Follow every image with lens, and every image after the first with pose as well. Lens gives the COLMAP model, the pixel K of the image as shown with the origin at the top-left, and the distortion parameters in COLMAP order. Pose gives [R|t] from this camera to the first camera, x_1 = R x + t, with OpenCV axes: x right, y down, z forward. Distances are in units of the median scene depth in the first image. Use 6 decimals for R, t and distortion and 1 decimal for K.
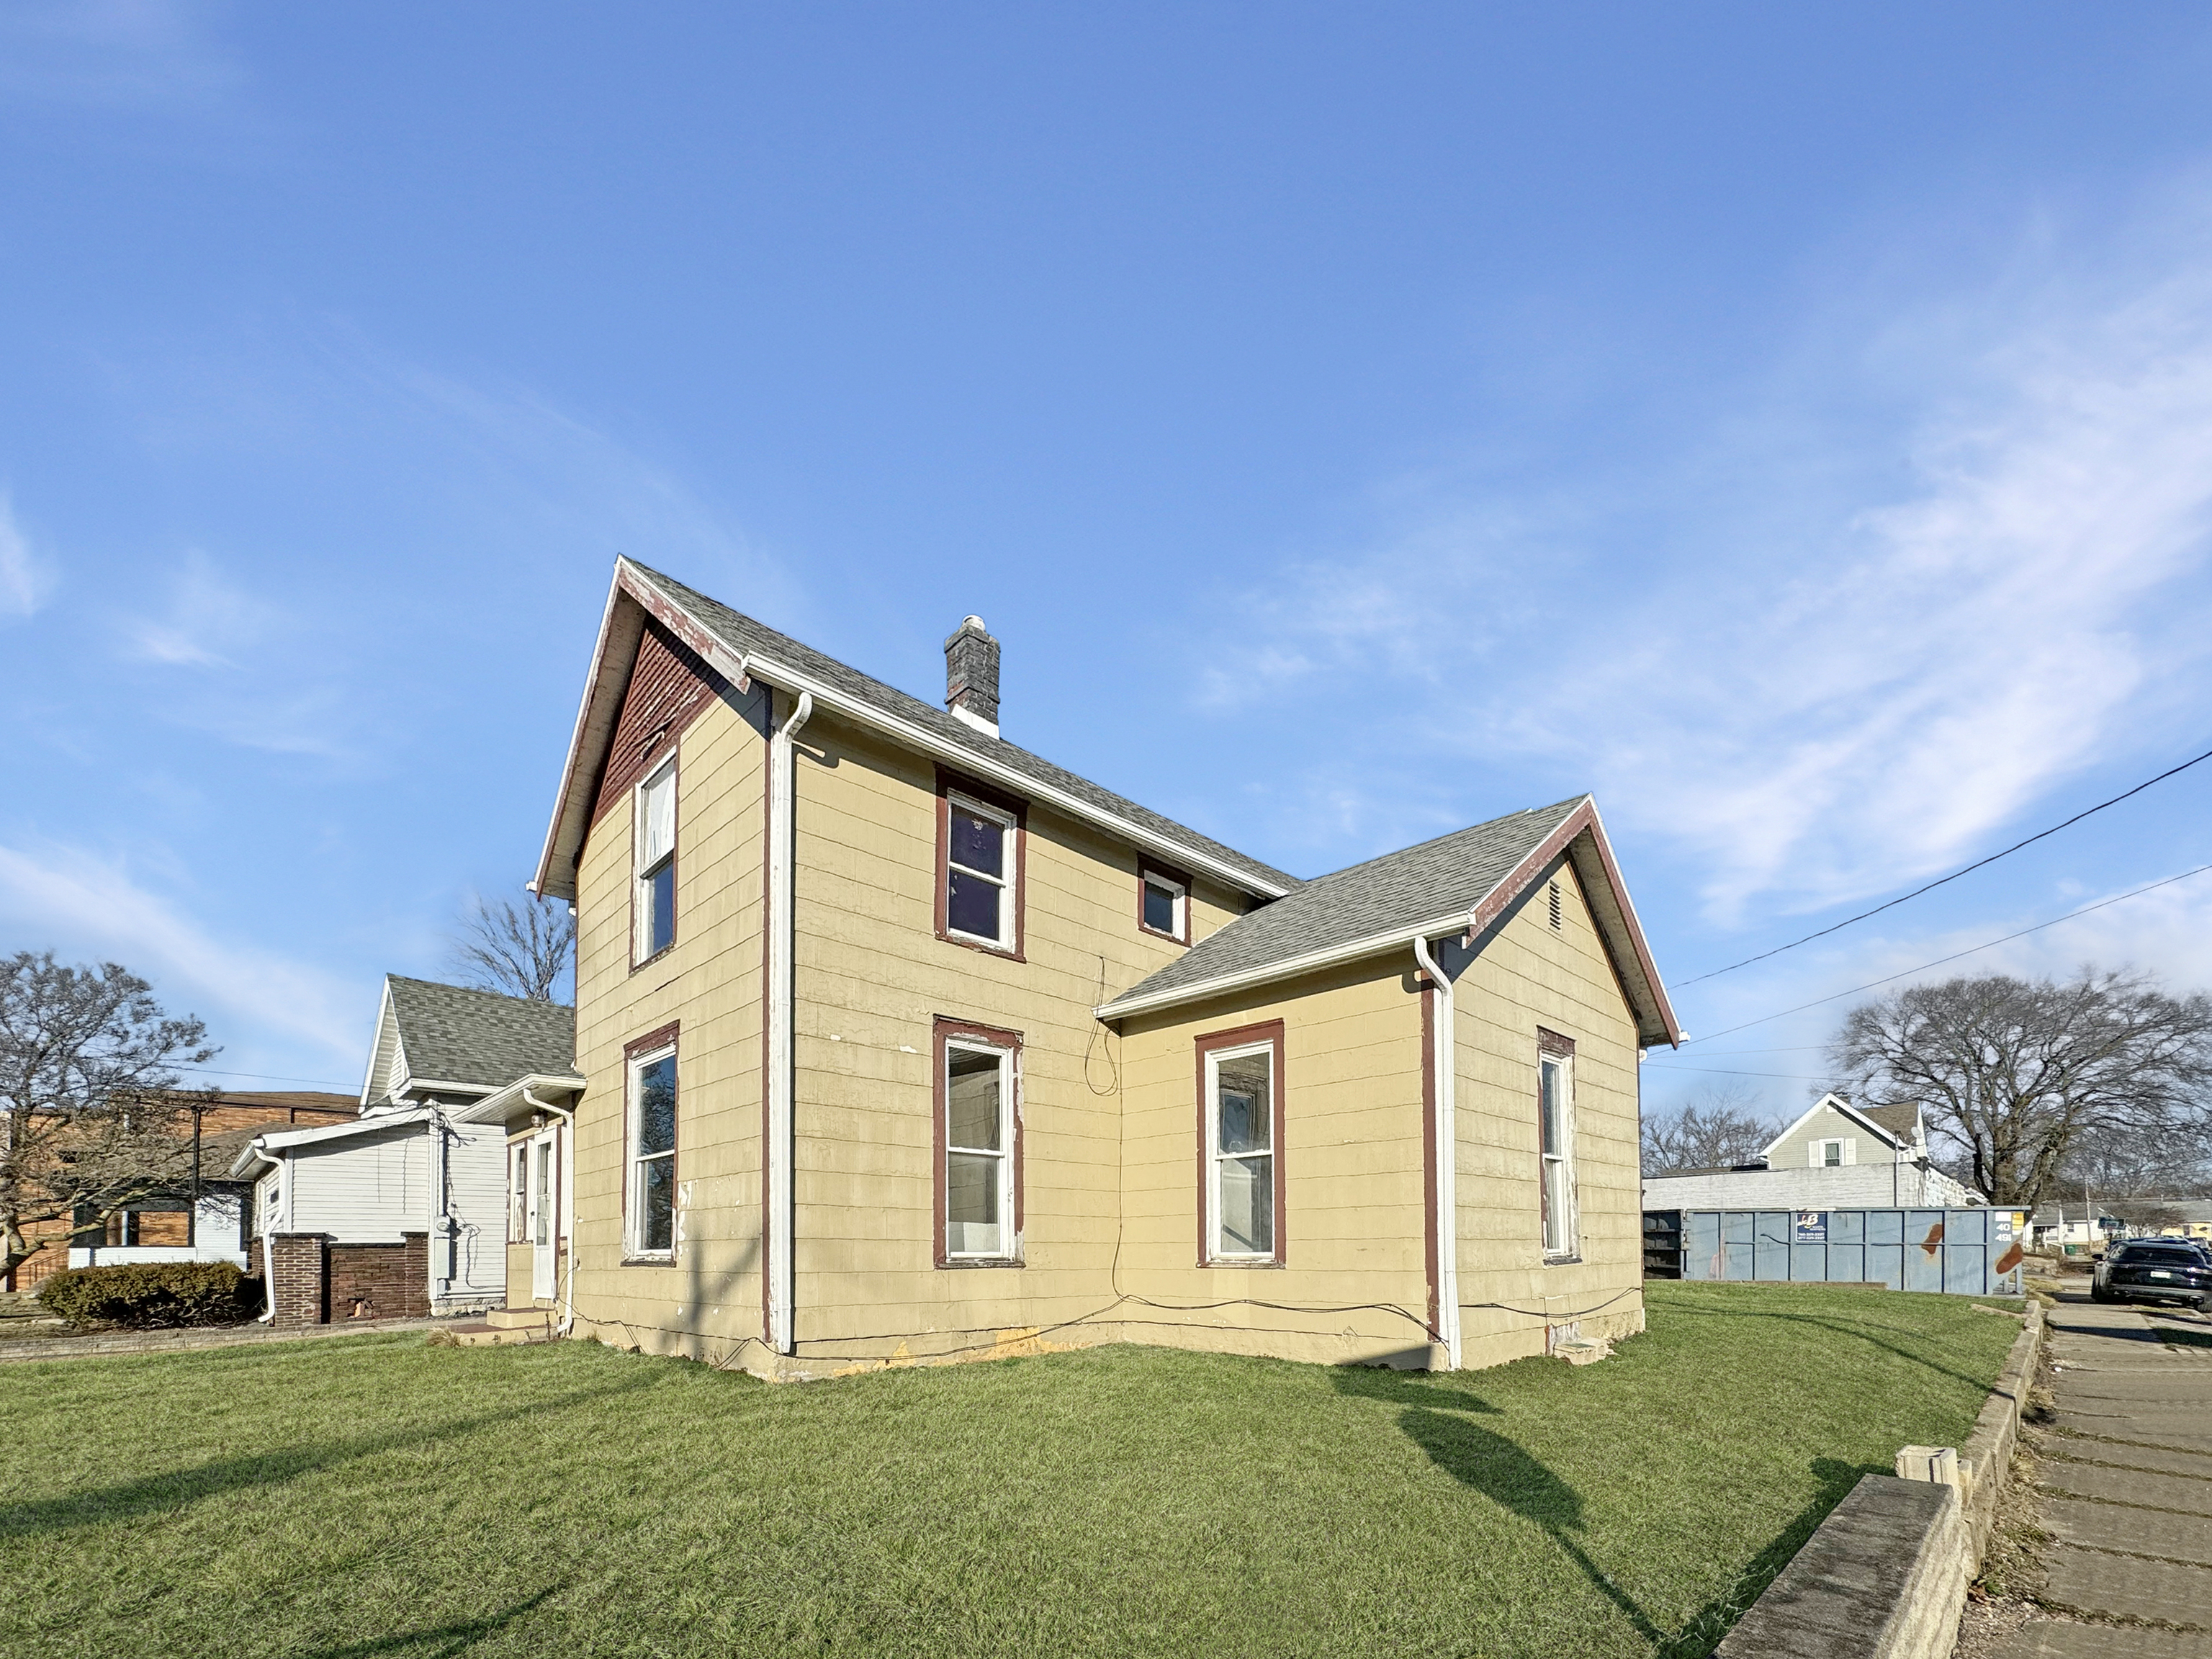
lens RADIAL K [[895.6, 0, 1105.0], [0, 895.6, 963.2], [0, 0, 1]] dist [-0.000155, 0.000066]
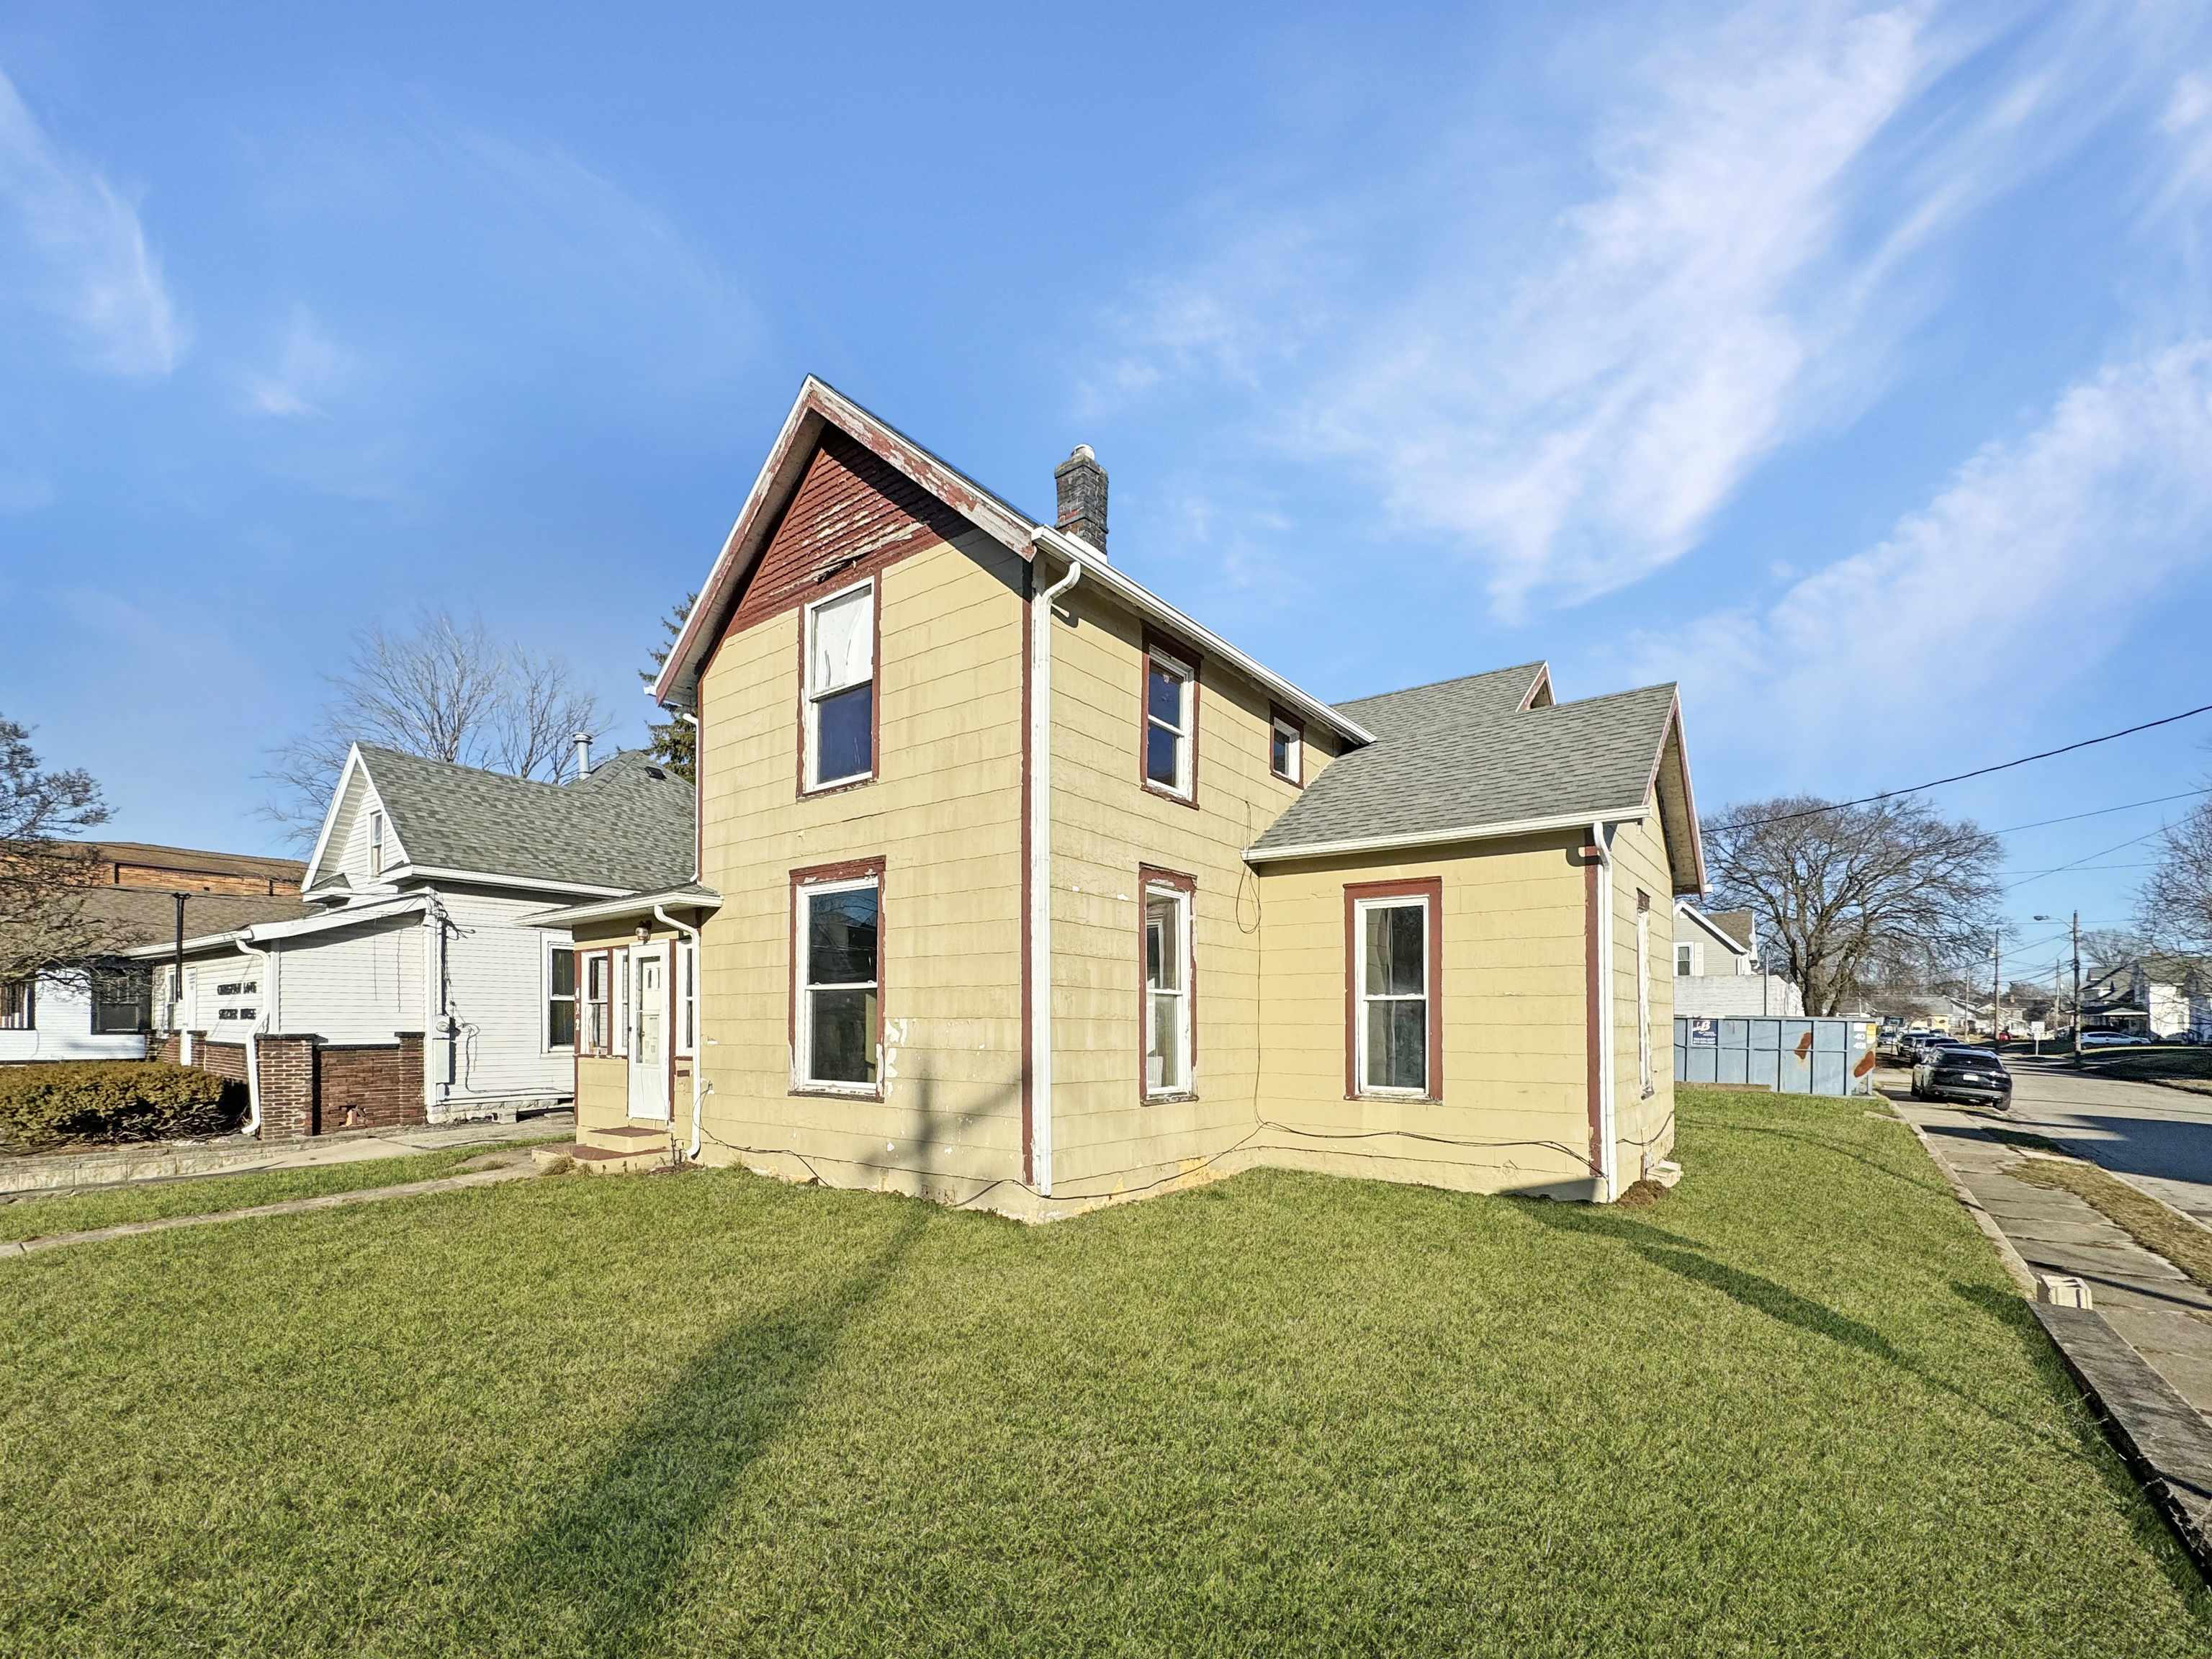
lens RADIAL K [[911.0, 0, 1107.3], [0, 911.0, 732.7], [0, 0, 1]] dist [-0.001089, 0.000057]
pose [[0.988091, 0.060292, 0.141567, -0.313318], [-0.060401, 0.998168, -0.003534, -0.071883], [-0.141520, -0.005058, 0.989922, -0.044985]]
